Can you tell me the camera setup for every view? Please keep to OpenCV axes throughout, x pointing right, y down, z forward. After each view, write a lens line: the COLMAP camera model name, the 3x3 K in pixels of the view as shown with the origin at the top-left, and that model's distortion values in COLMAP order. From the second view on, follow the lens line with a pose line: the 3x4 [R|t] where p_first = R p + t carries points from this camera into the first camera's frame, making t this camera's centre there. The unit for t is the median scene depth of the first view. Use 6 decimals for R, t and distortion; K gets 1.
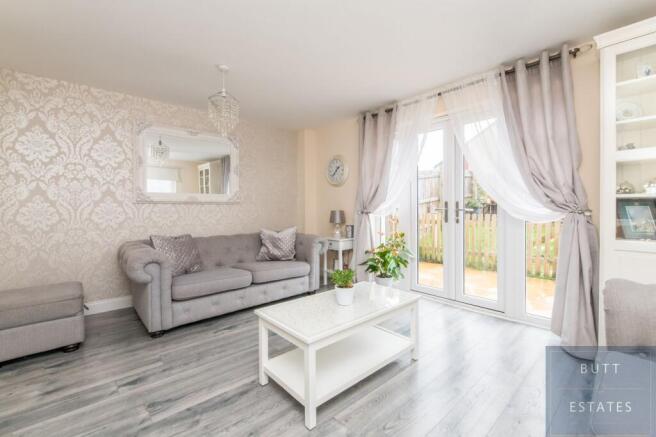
lens RADIAL K [[278.7, 0, 328.3], [0, 278.7, 211.6], [0, 0, 1]] dist [-0.053712, -0.000104]
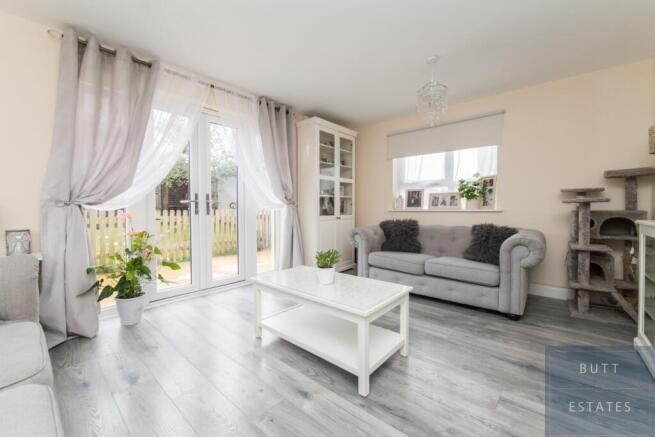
lens RADIAL K [[267.8, 0, 323.3], [0, 267.8, 209.4], [0, 0, 1]] dist [0.020223, -0.000044]
pose [[-0.124195, -0.014170, 0.992157, -0.618364], [0.007370, 0.999857, 0.015202, 0.010376], [-0.992230, 0.009200, -0.124073, 0.704471]]
